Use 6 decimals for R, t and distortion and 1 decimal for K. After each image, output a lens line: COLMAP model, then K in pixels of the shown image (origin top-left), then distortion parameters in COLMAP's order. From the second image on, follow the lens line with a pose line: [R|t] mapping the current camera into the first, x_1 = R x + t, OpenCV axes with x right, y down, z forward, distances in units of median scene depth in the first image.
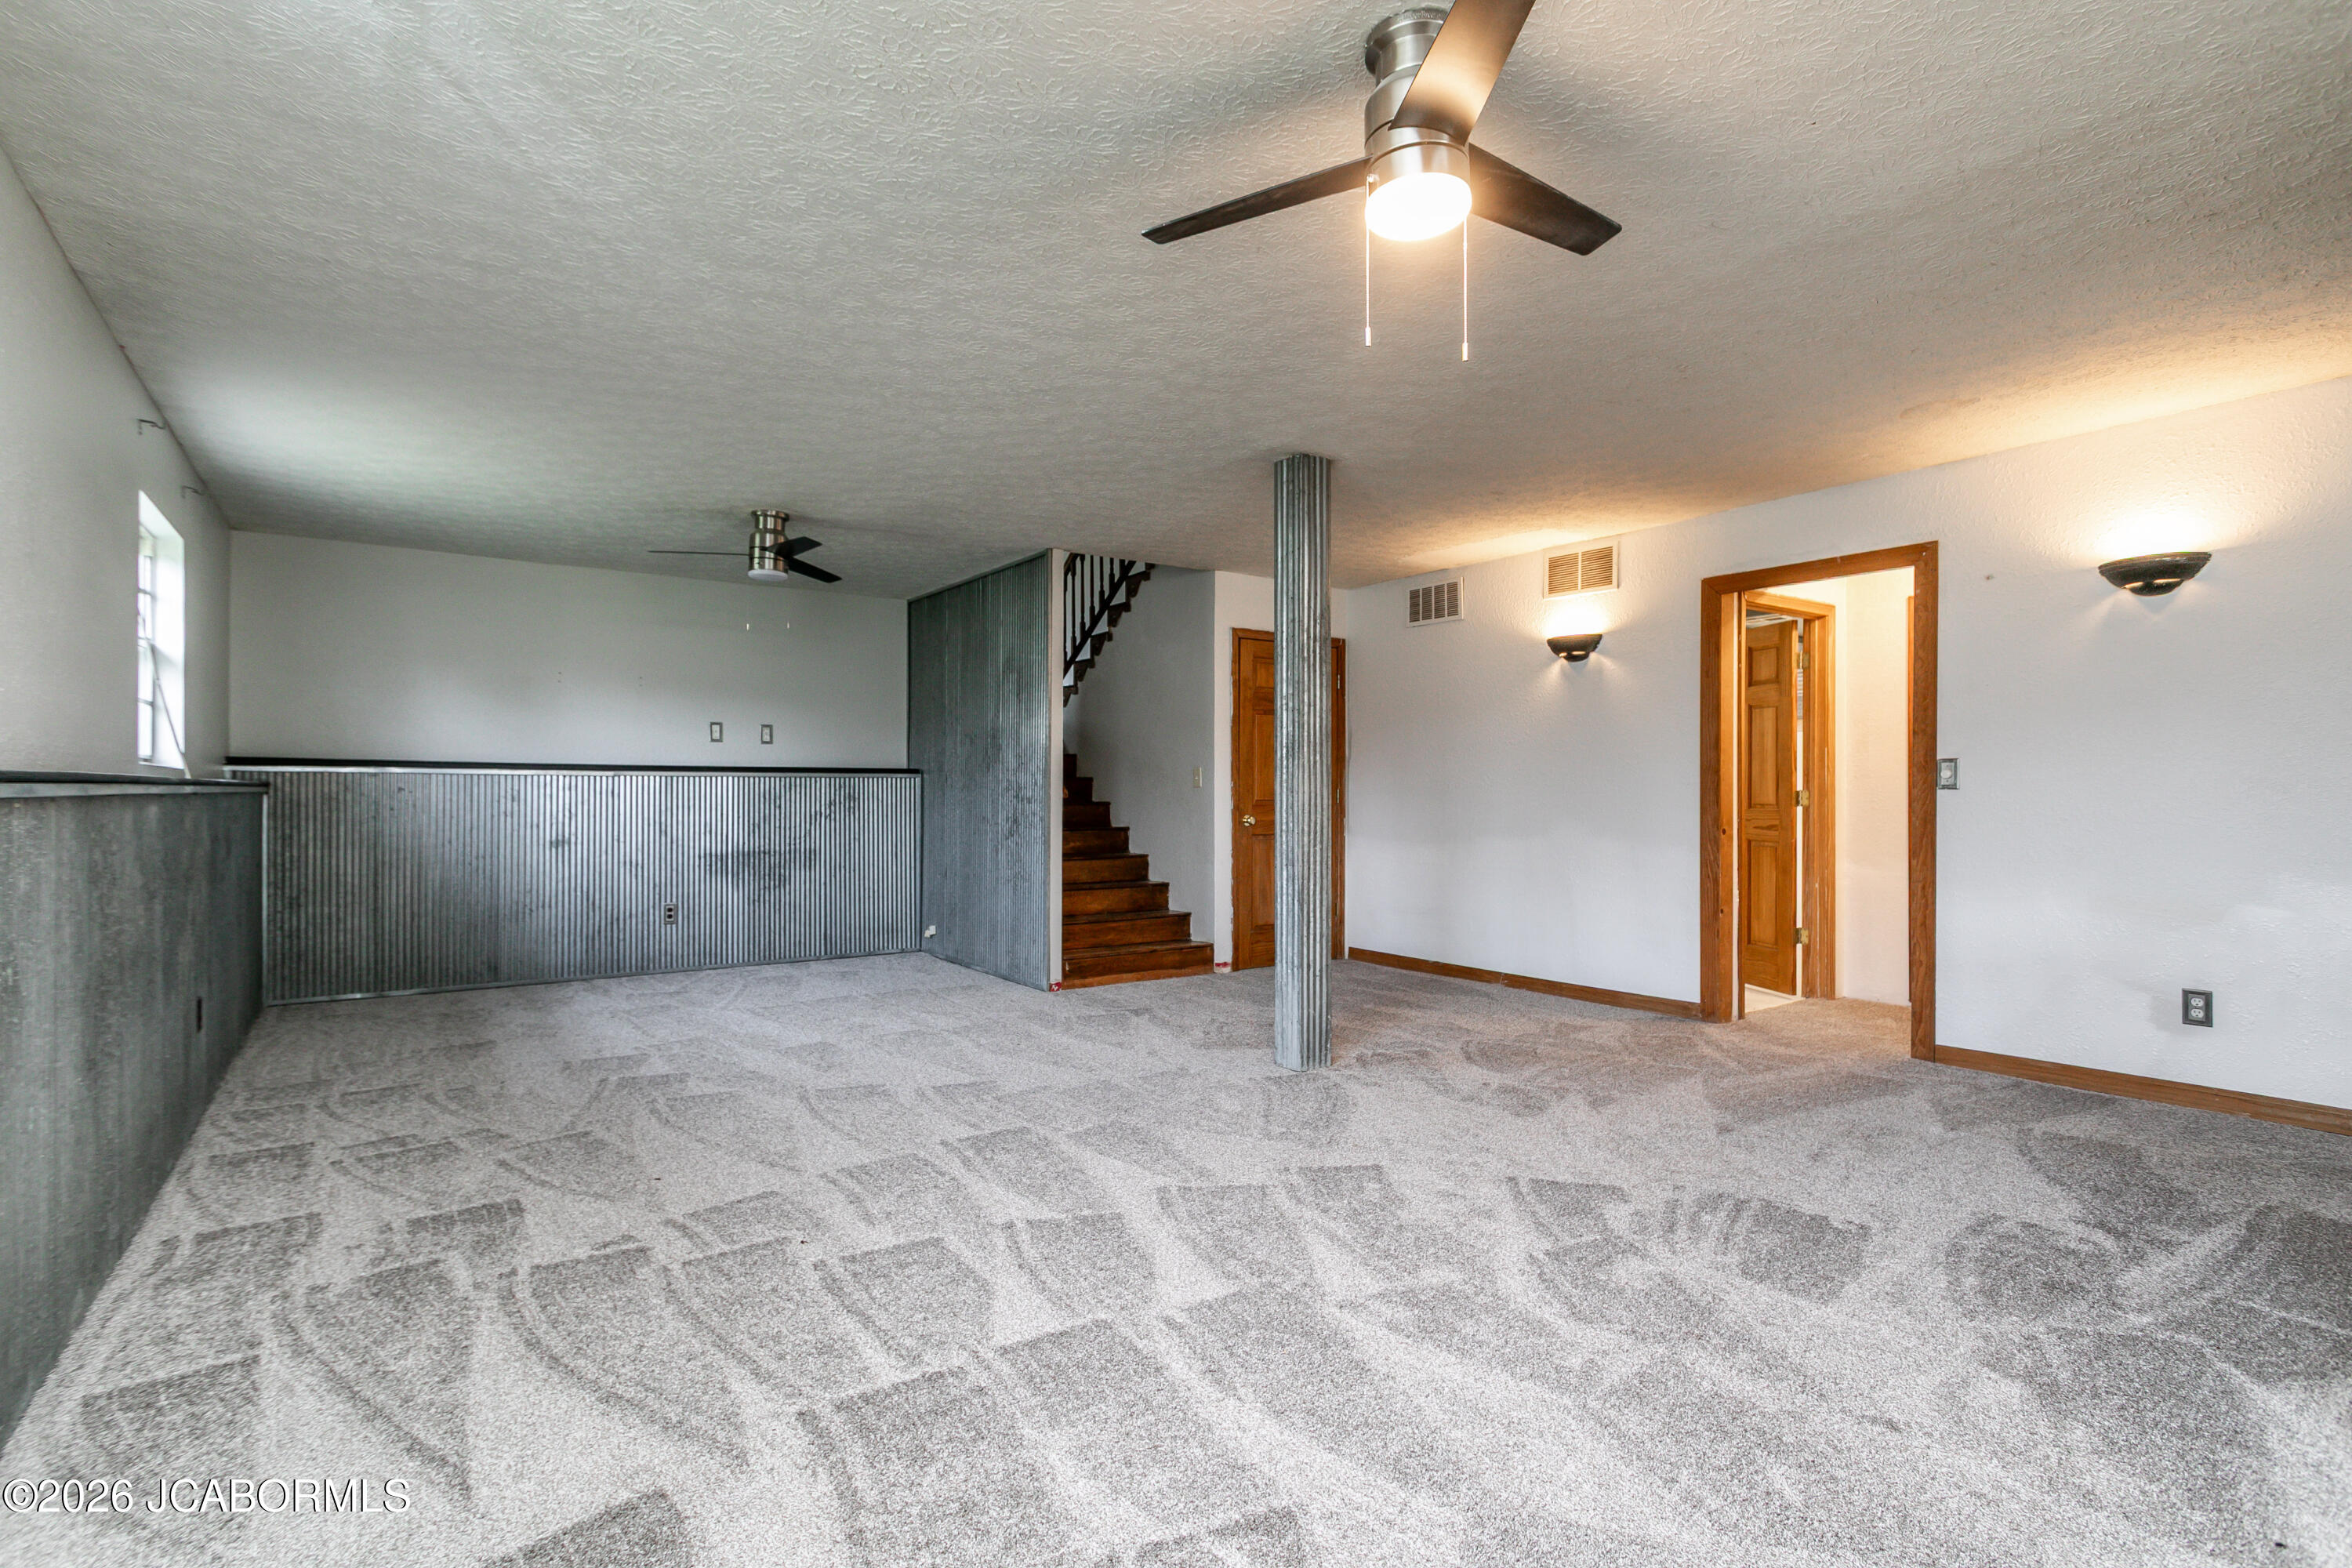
lens RADIAL K [[1136.6, 0, 1175.3], [0, 1136.6, 784.5], [0, 0, 1]] dist [-0.002650, 0.000030]
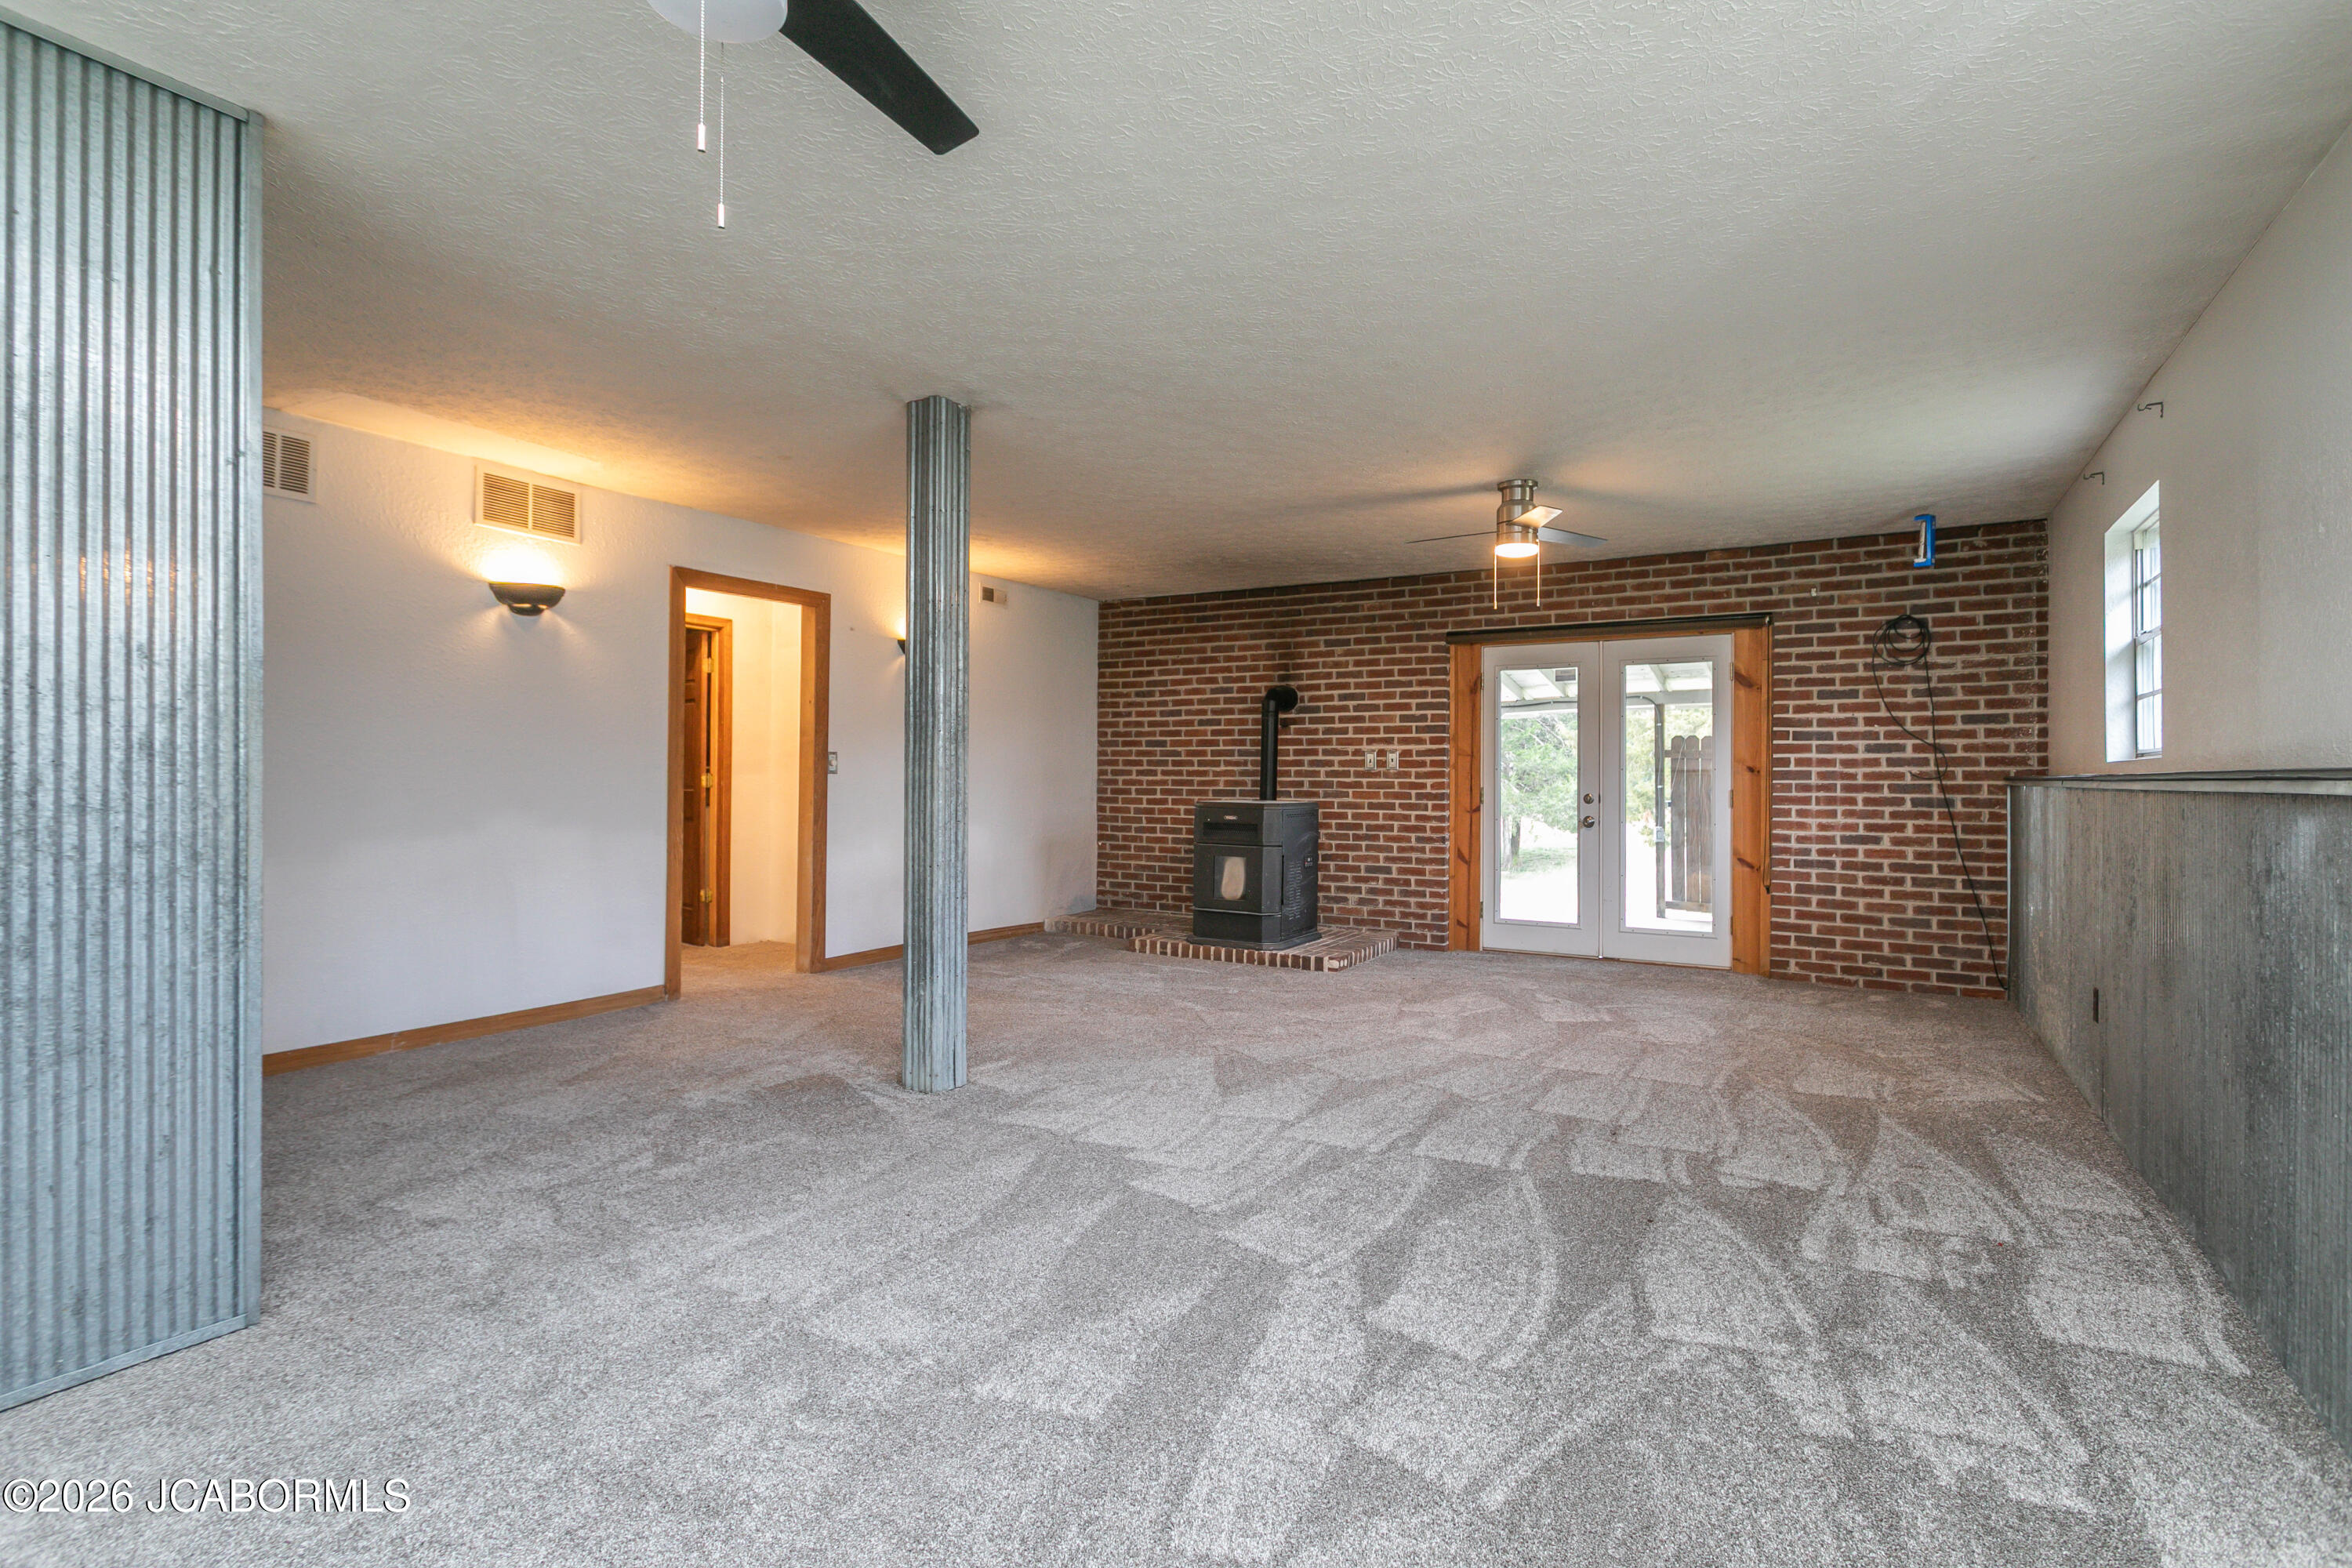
lens RADIAL K [[1136.6, 0, 1176.7], [0, 1136.6, 779.4], [0, 0, 1]] dist [-0.002650, 0.000030]
pose [[-0.425011, -0.007954, 0.905153, -0.600054], [-0.008993, 0.999949, 0.004564, 0.001320], [-0.905143, -0.006200, -0.425061, 0.947257]]
